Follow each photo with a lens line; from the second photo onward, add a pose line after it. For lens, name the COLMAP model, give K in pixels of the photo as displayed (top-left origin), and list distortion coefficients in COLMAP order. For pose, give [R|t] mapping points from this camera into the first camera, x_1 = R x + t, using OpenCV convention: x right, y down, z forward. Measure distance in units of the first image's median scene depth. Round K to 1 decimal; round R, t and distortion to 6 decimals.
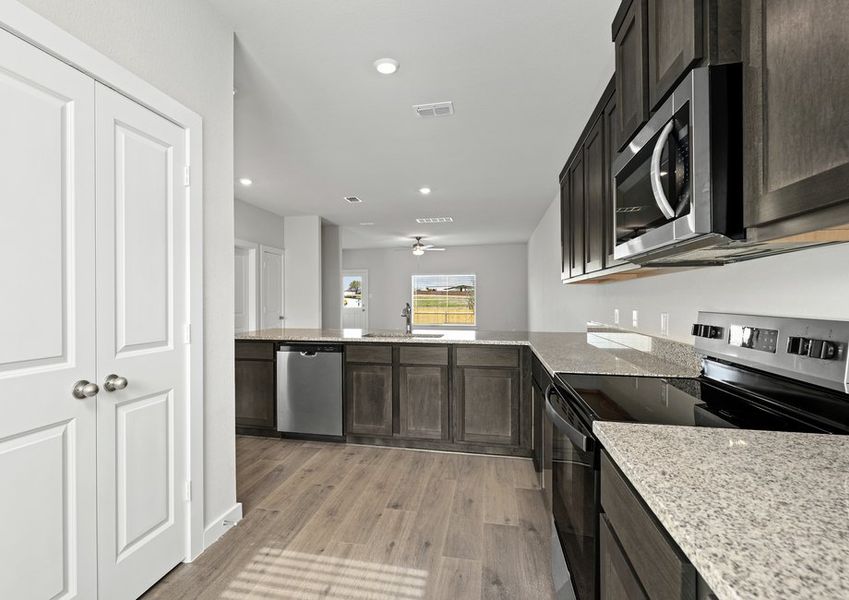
lens RADIAL K [[419.9, 0, 395.8], [0, 419.9, 299.5], [0, 0, 1]] dist [-0.000717, 0.000218]
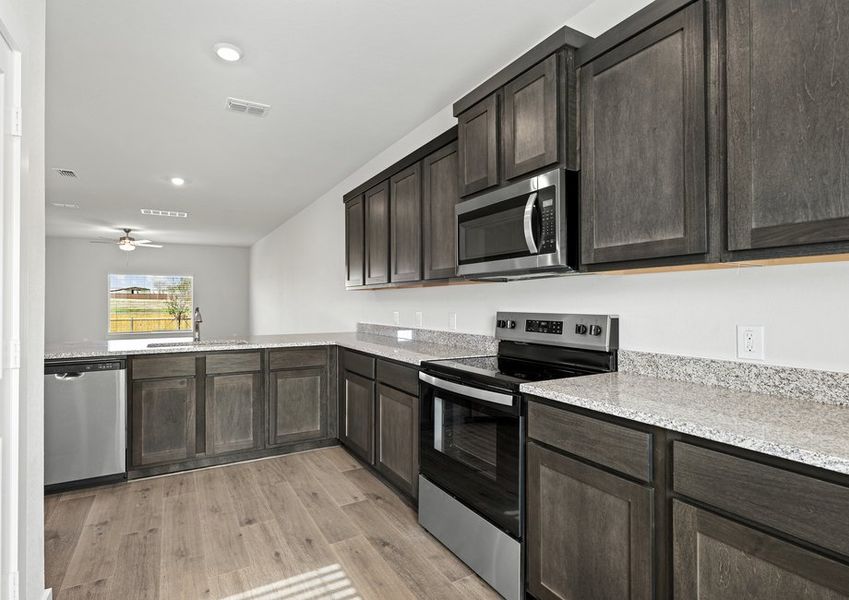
lens RADIAL K [[419.9, 0, 395.8], [0, 419.9, 299.5], [0, 0, 1]] dist [-0.000717, 0.000218]
pose [[0.750650, 0.007895, 0.660653, -0.292954], [-0.001220, 0.999943, -0.010564, 0.000487], [-0.660699, 0.007124, 0.750618, 0.051978]]
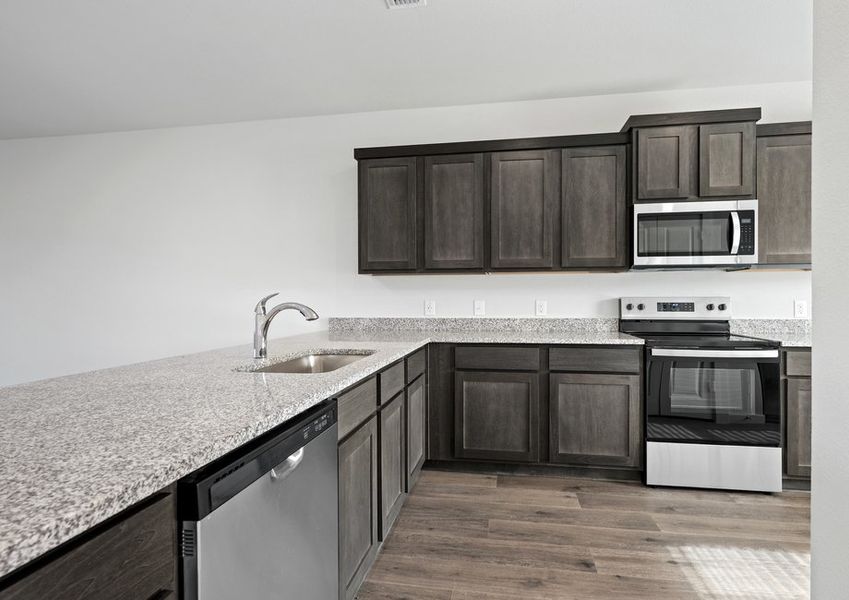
lens RADIAL K [[418.4, 0, 448.7], [0, 418.4, 299.5], [0, 0, 1]] dist [0.001270, 0.000188]
pose [[-0.081319, 0.000566, 0.996688, -0.550198], [0.004297, 0.999991, -0.000217, 0.018890], [-0.996679, 0.004265, -0.081321, 0.998146]]
